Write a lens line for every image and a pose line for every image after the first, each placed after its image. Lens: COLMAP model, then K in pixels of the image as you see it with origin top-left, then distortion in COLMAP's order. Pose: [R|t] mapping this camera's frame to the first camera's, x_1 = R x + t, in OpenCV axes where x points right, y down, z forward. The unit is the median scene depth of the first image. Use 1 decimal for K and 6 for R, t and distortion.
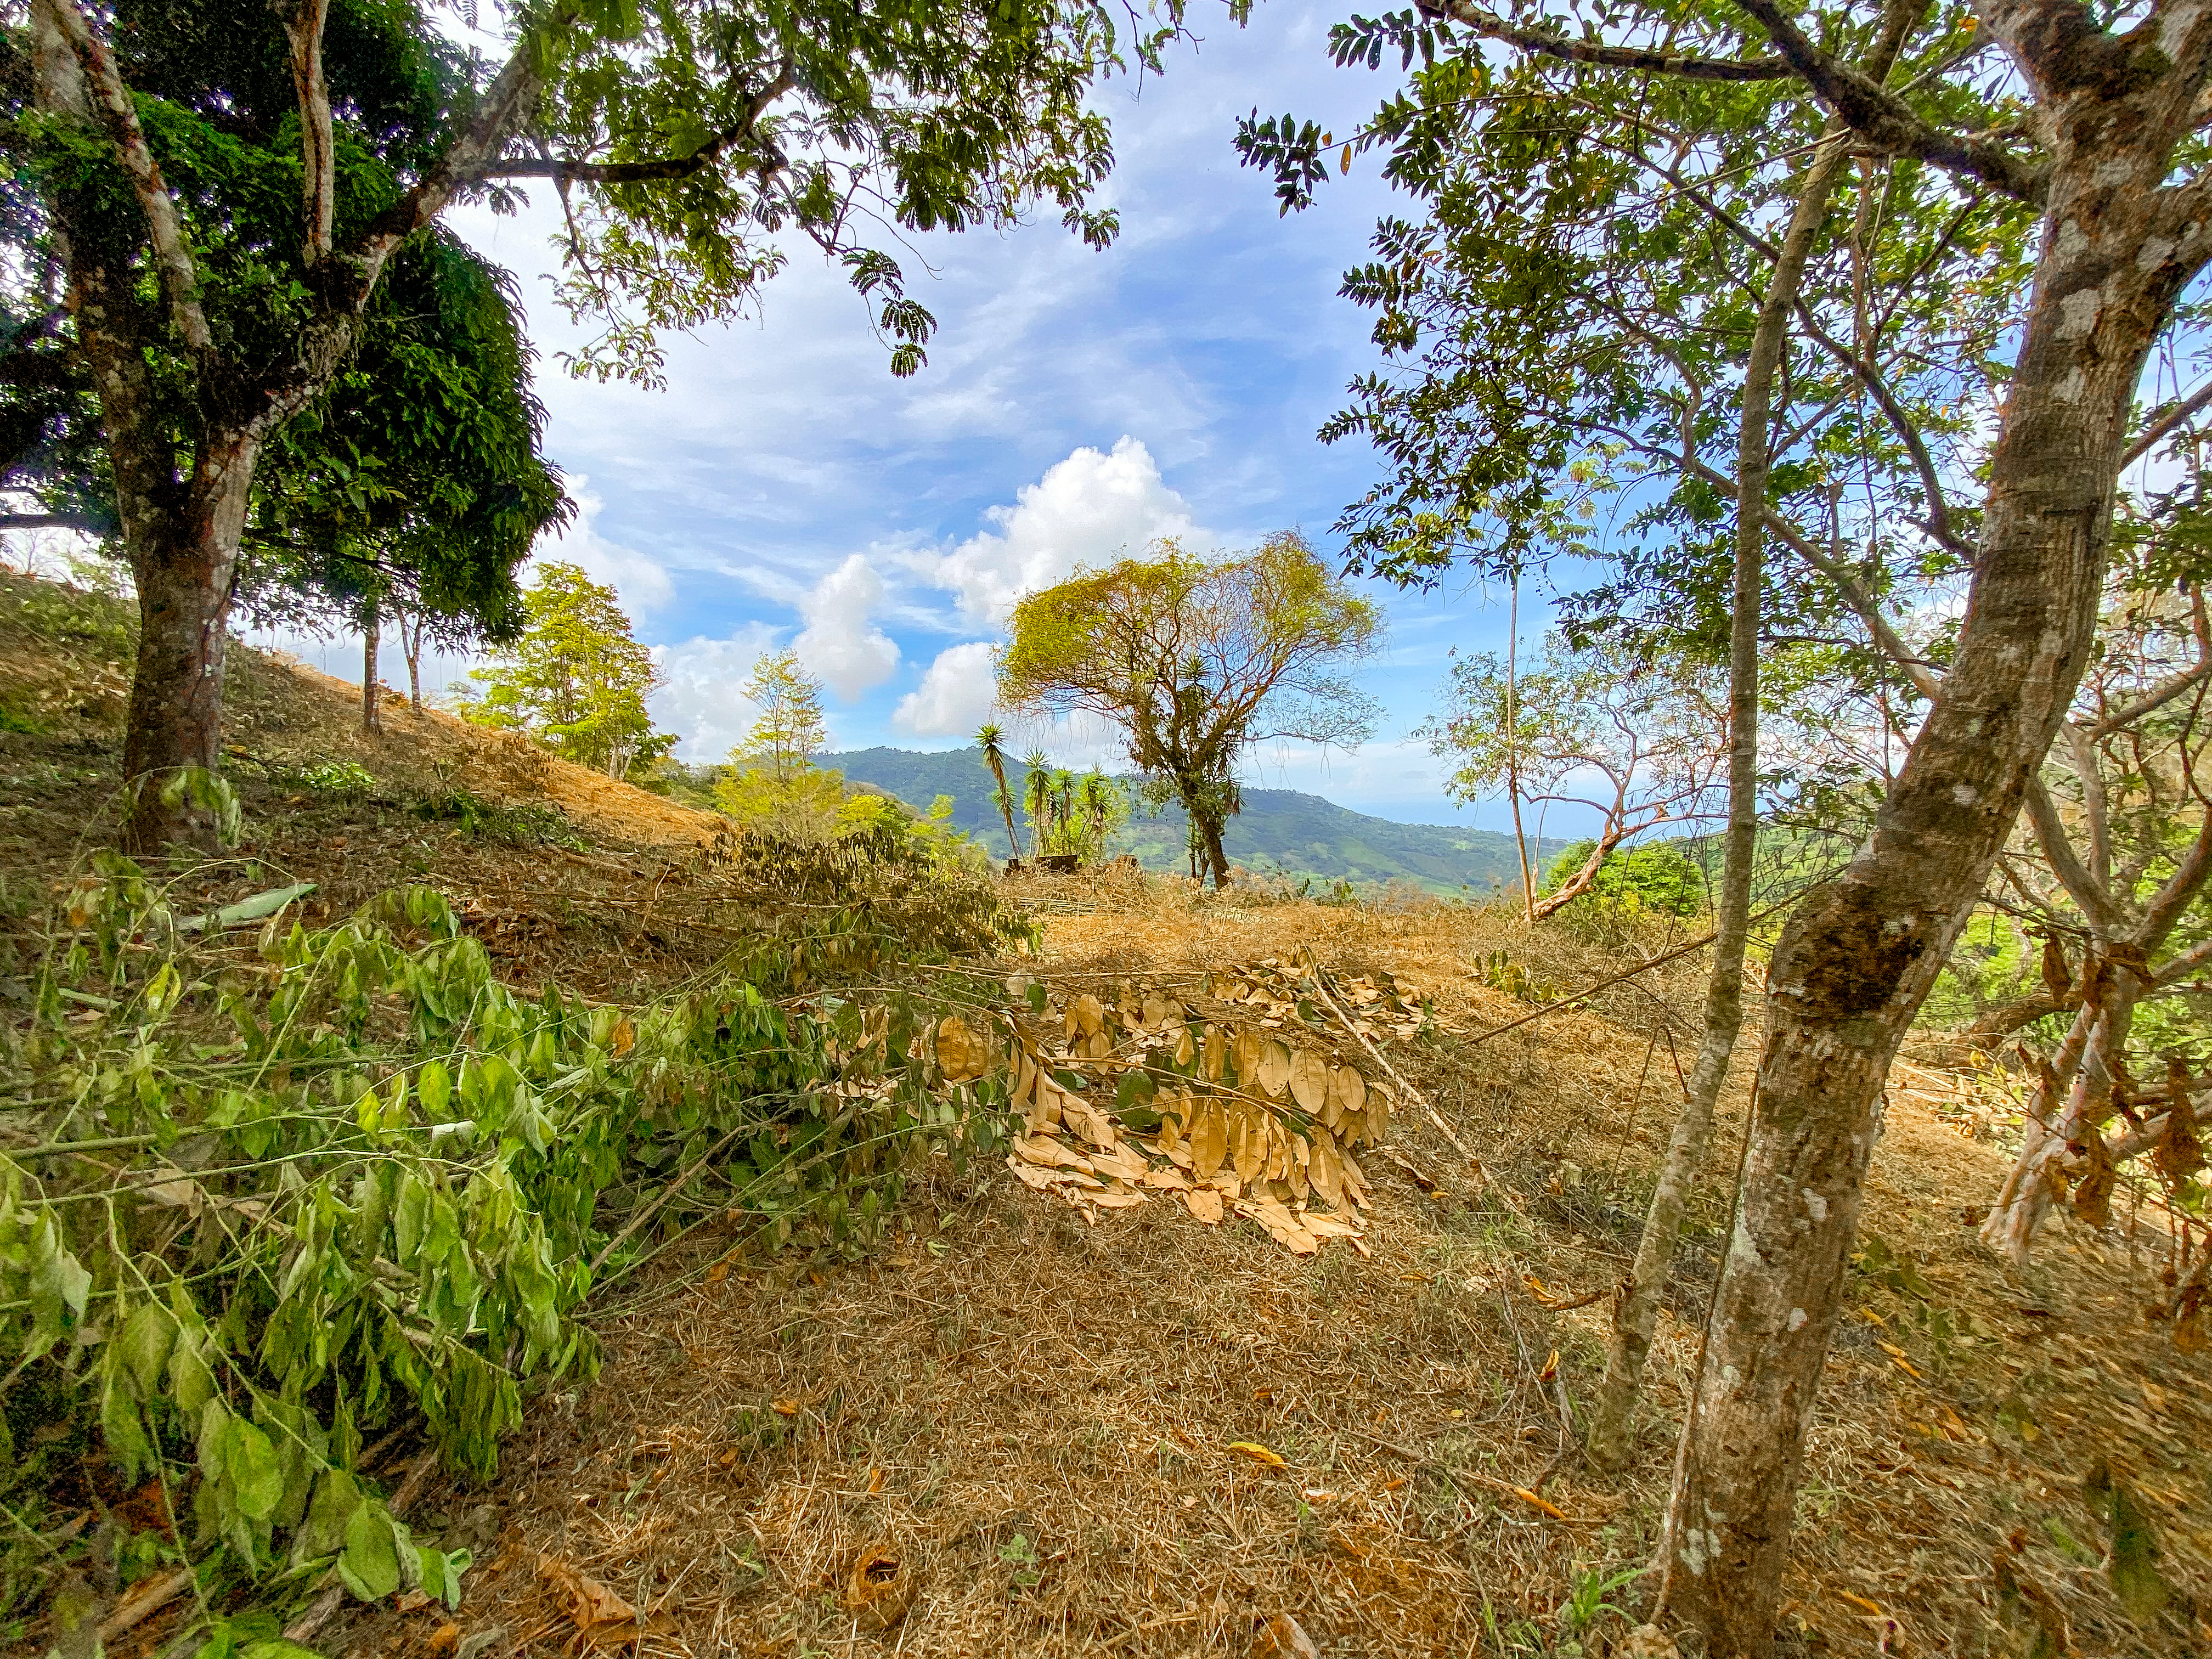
lens RADIAL K [[893.3, 0, 1101.5], [0, 893.3, 825.7], [0, 0, 1]] dist [-0.024998, -0.006614]
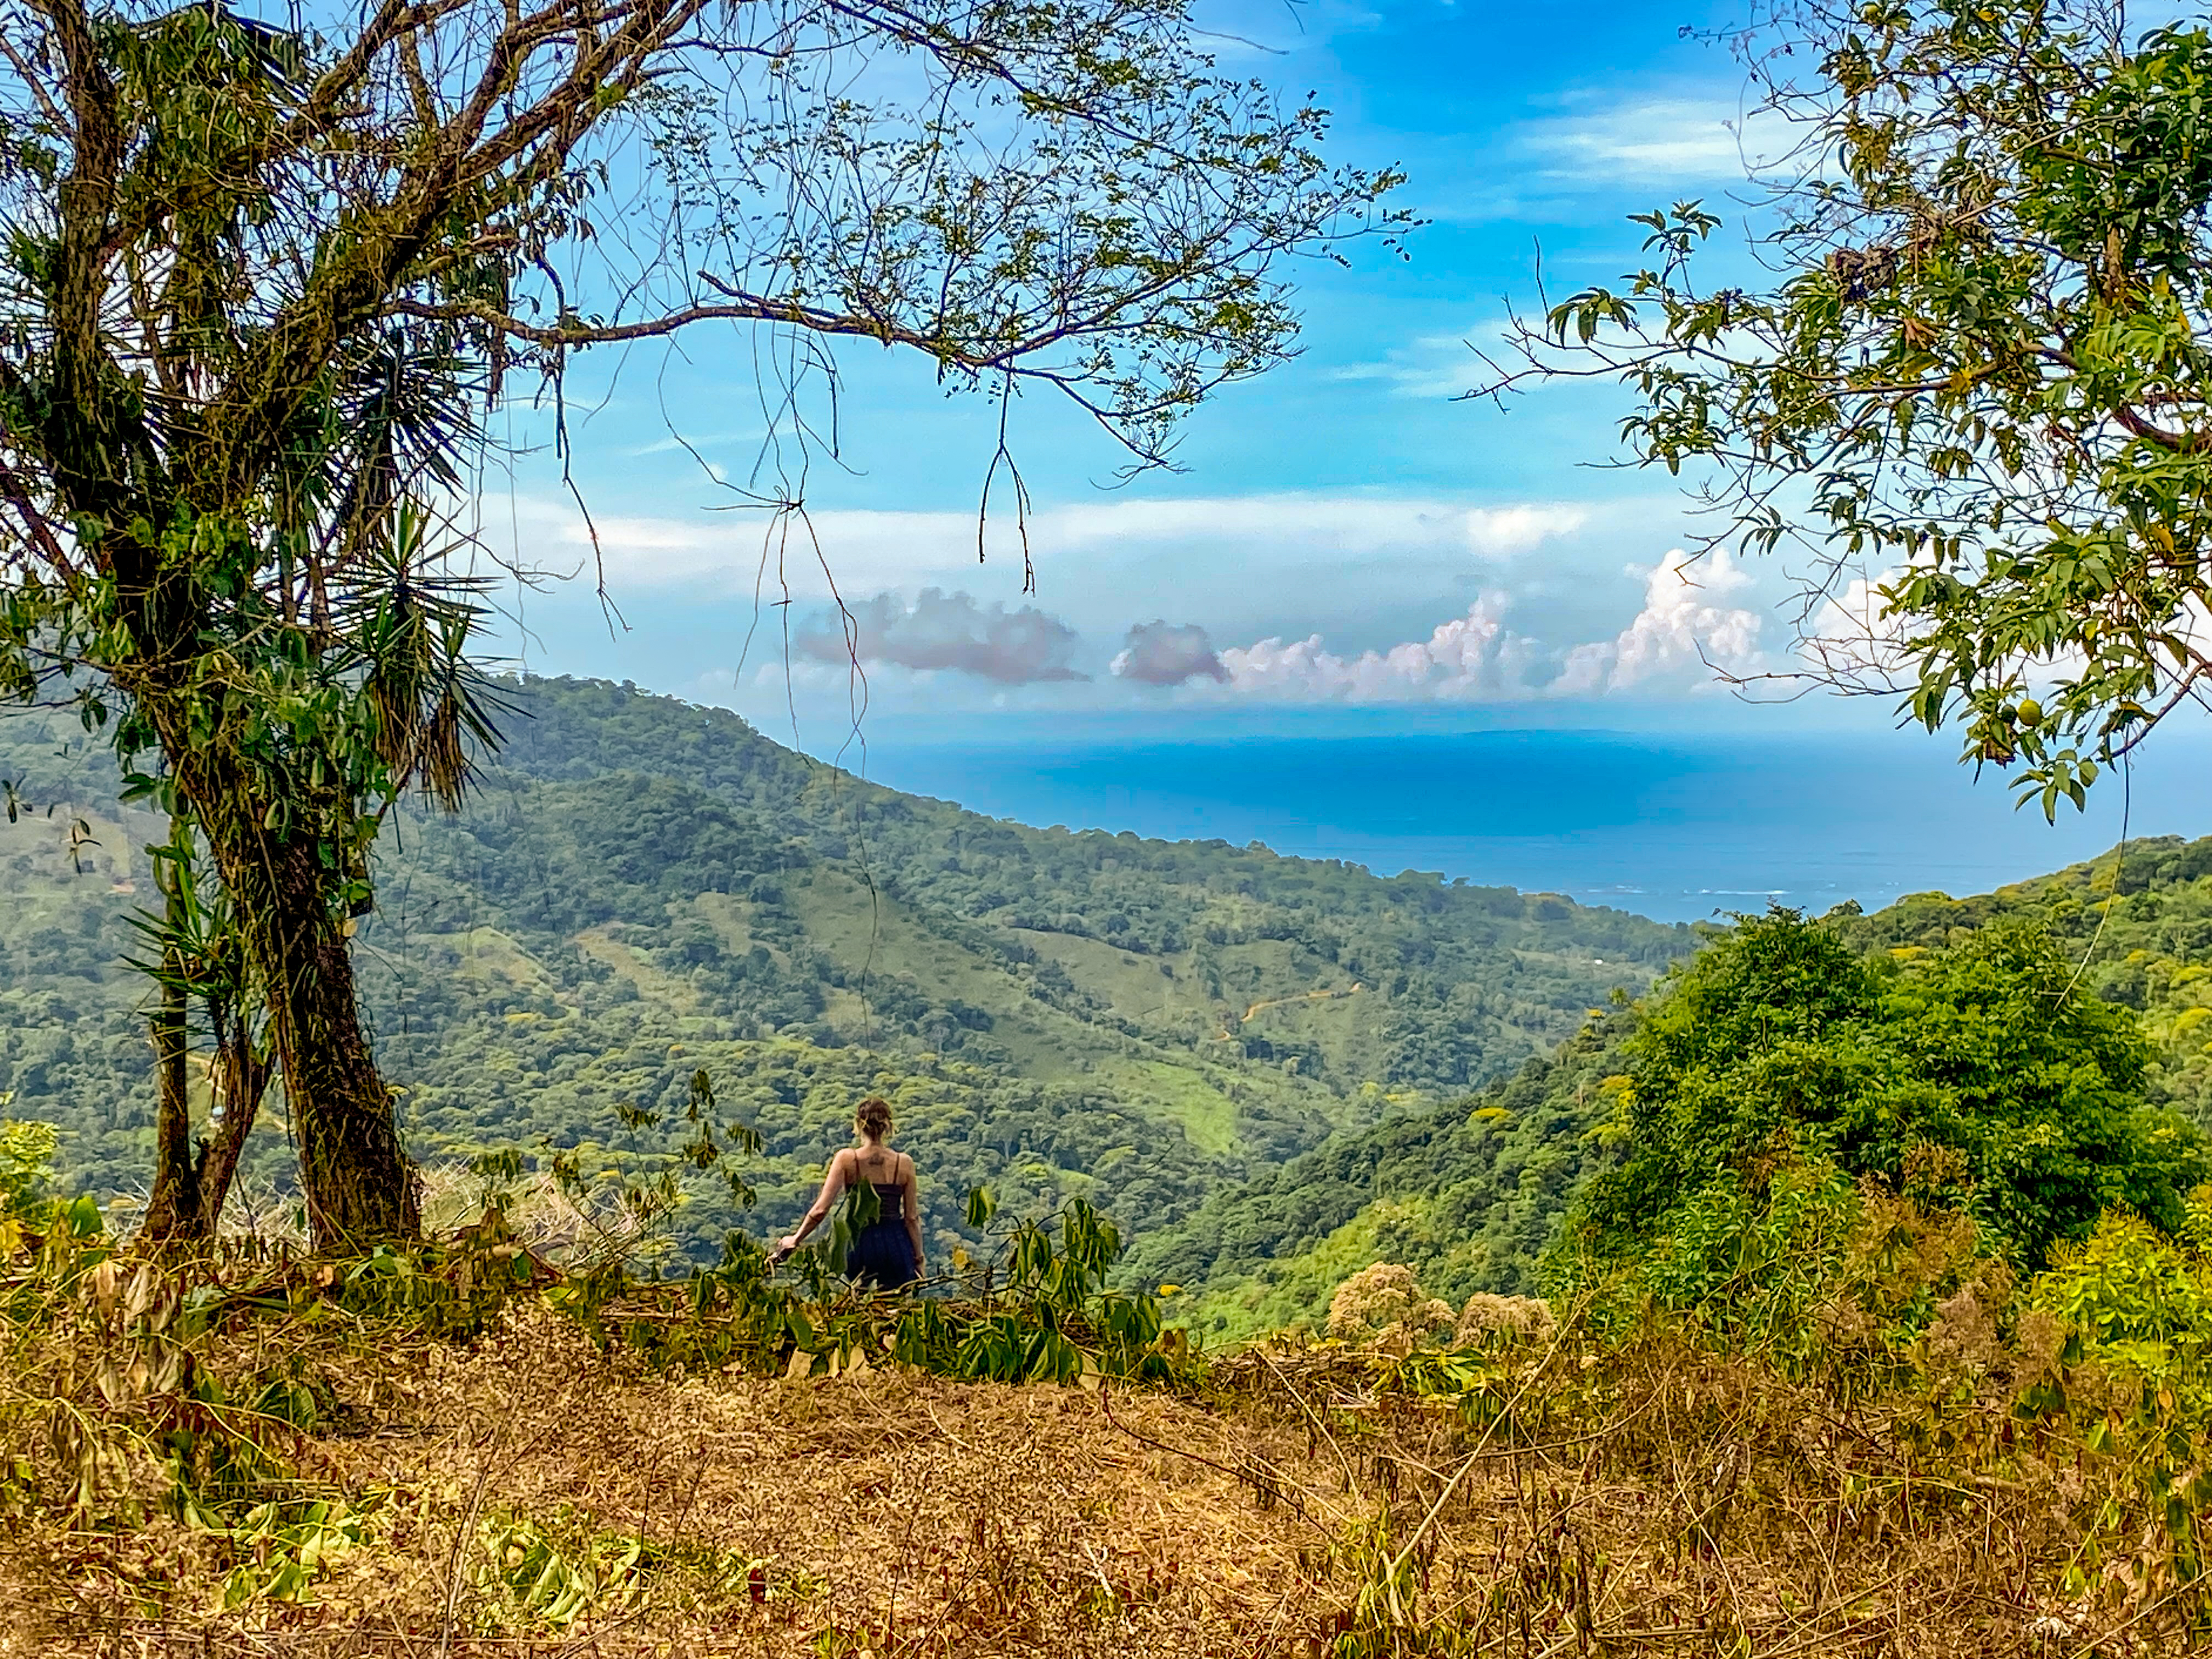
lens RADIAL K [[3600.6, 0, 1116.8], [0, 3600.6, 838.9], [0, 0, 1]] dist [0.085369, 0.000000]
pose [[0.940033, 0.022535, 0.340338, 0.179845], [-0.023891, 0.999715, -0.000206, -0.031201], [-0.340246, -0.007938, 0.940303, 1.481831]]
